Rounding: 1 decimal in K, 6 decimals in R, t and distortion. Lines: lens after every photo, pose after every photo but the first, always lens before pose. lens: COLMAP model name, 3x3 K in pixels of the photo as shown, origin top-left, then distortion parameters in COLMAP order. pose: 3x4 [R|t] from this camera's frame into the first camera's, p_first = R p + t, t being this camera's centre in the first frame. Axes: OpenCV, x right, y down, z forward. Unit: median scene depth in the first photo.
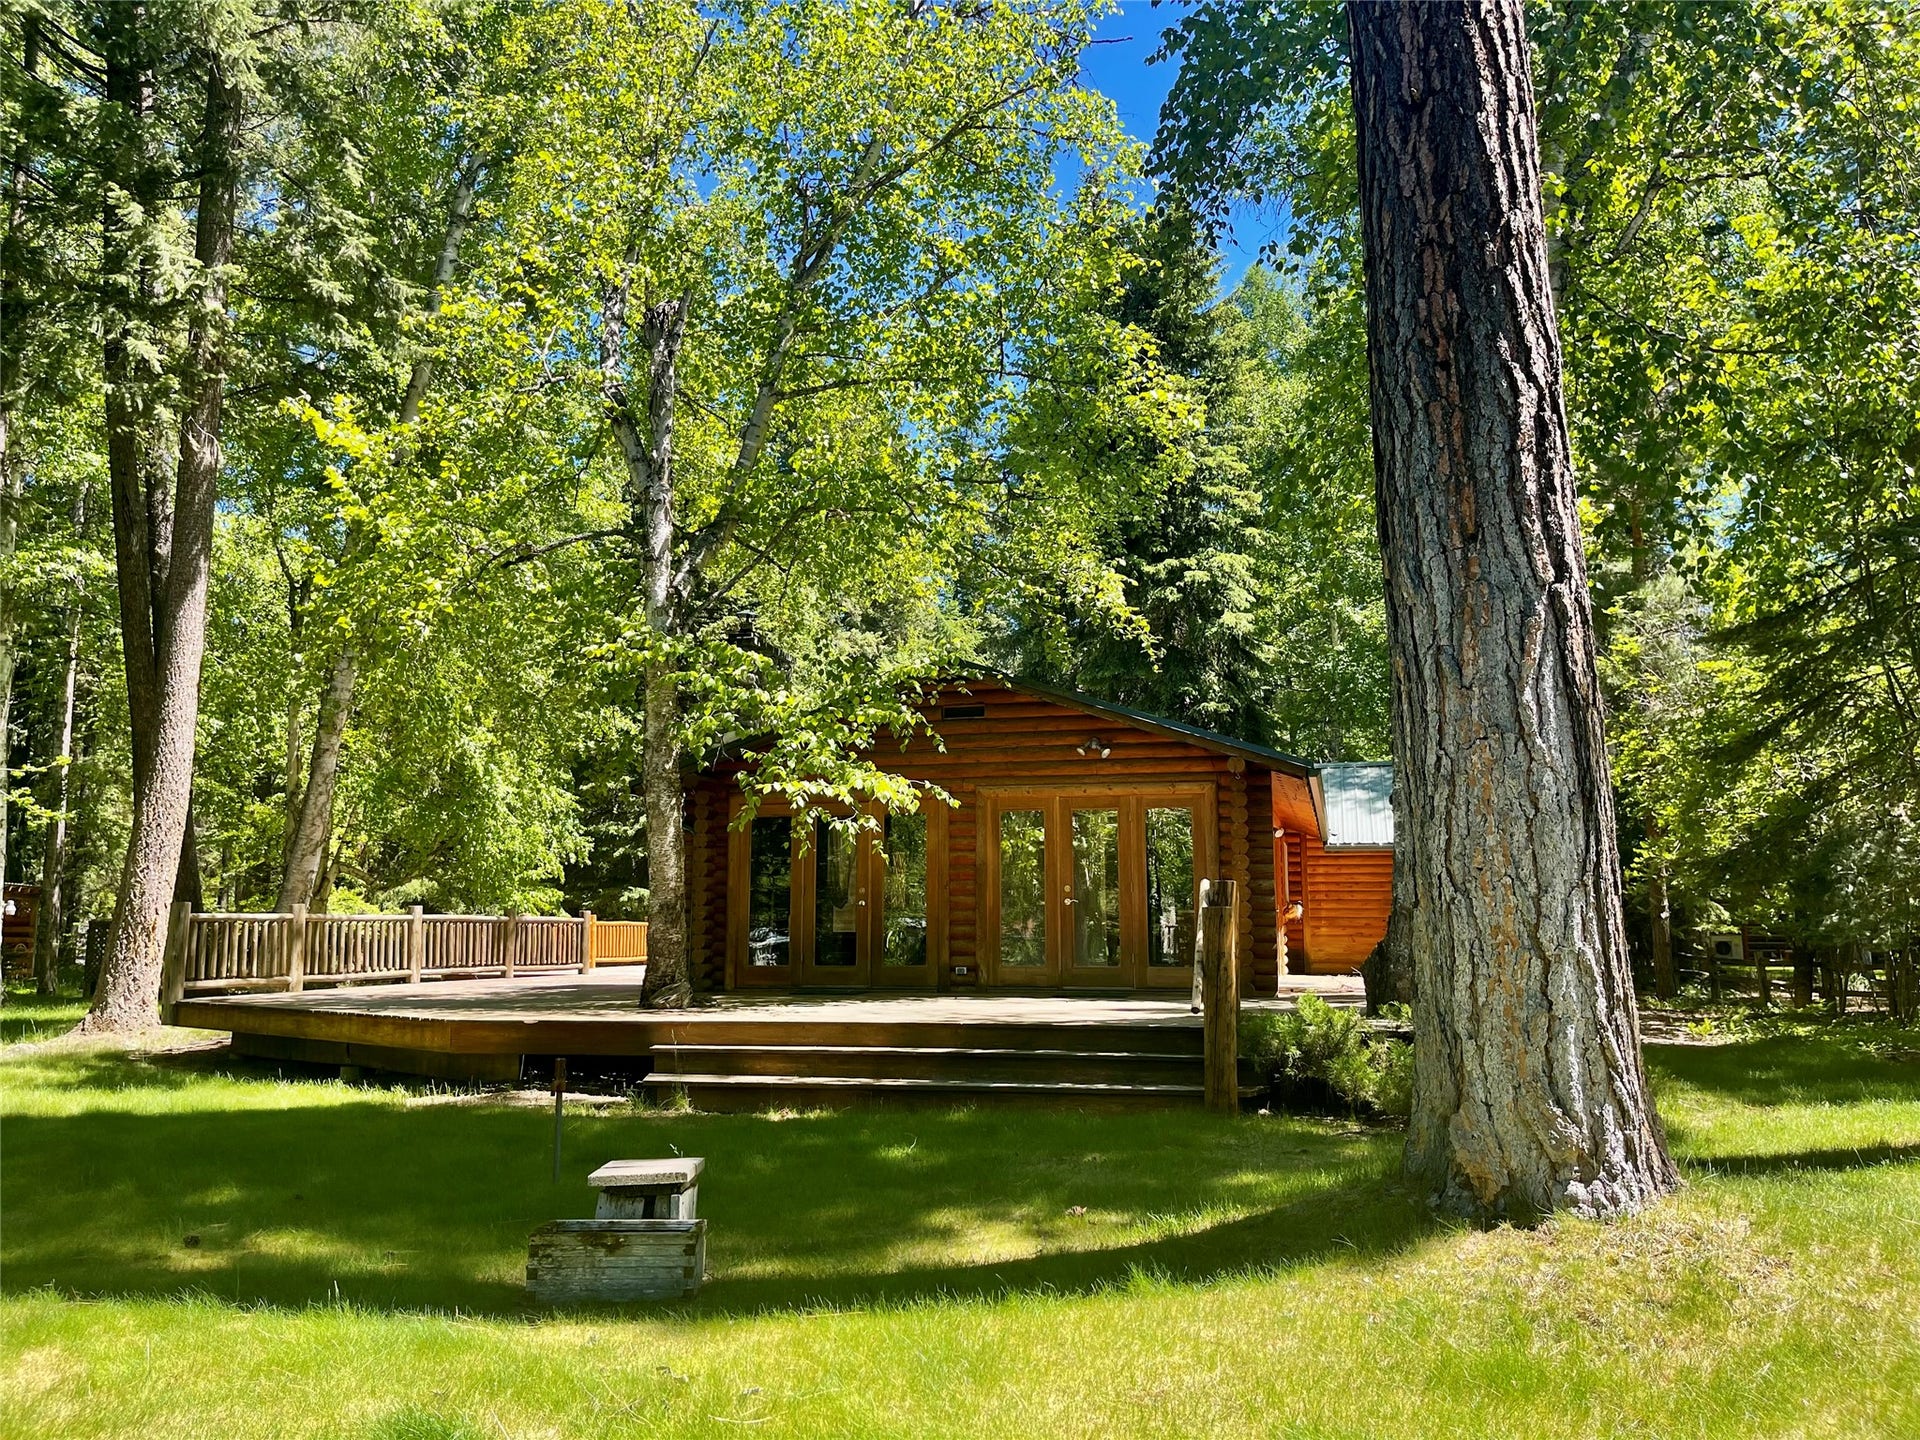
lens RADIAL K [[1449.6, 0, 957.2], [0, 1449.6, 724.0], [0, 0, 1]] dist [0.023826, -0.014751]
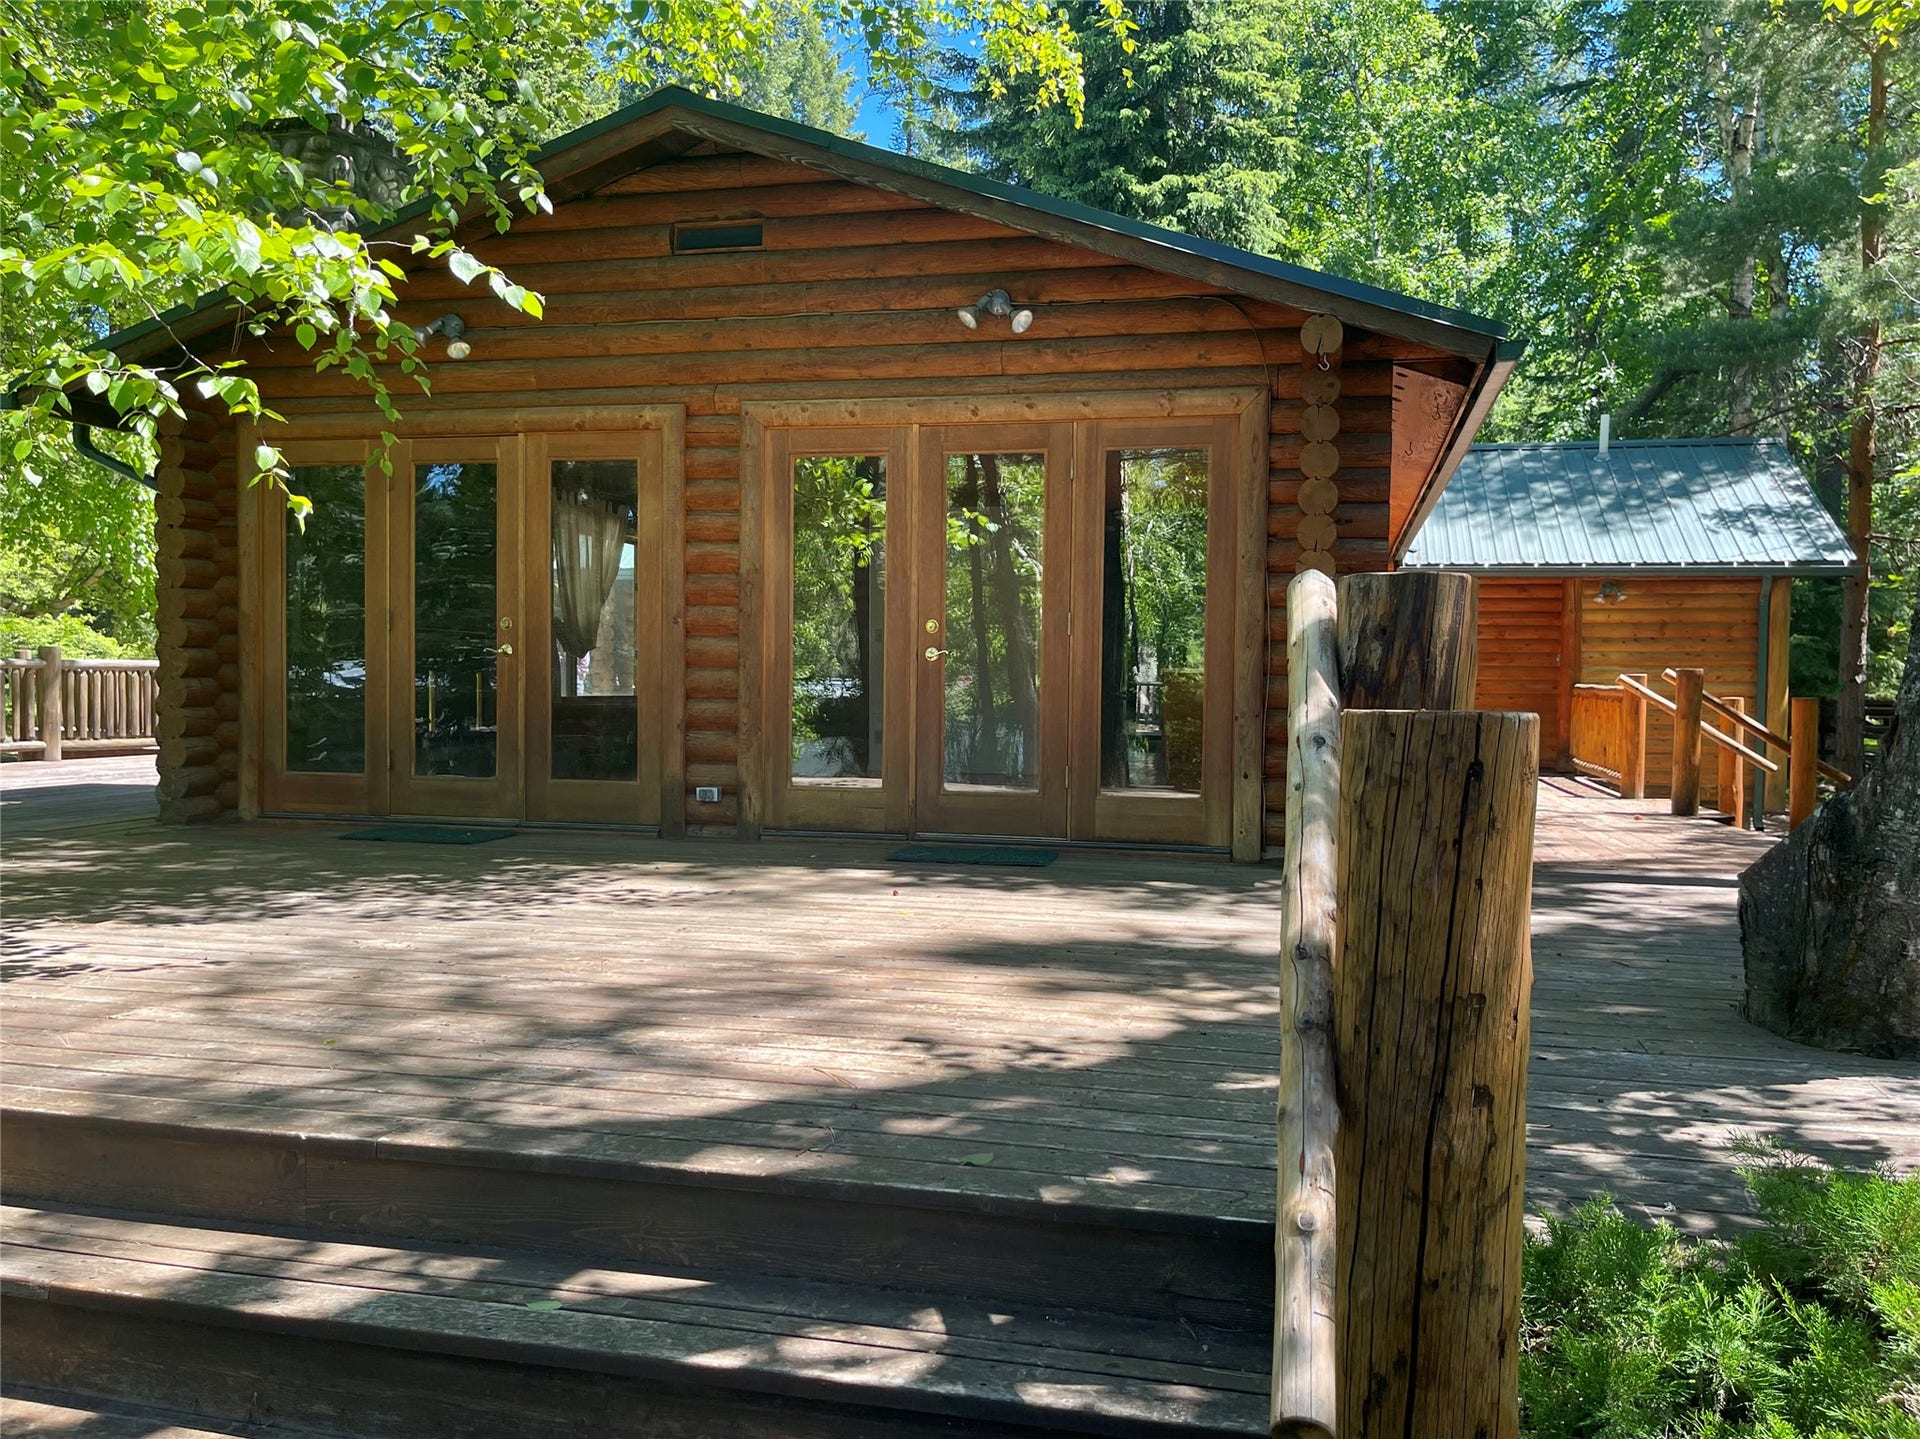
lens RADIAL K [[1449.6, 0, 964.6], [0, 1449.6, 720.9], [0, 0, 1]] dist [0.023826, -0.014751]
pose [[0.999737, 0.013285, 0.018702, 0.035356], [-0.016338, 0.984622, 0.173933, 0.028681], [-0.016104, -0.174193, 0.984580, 0.244969]]
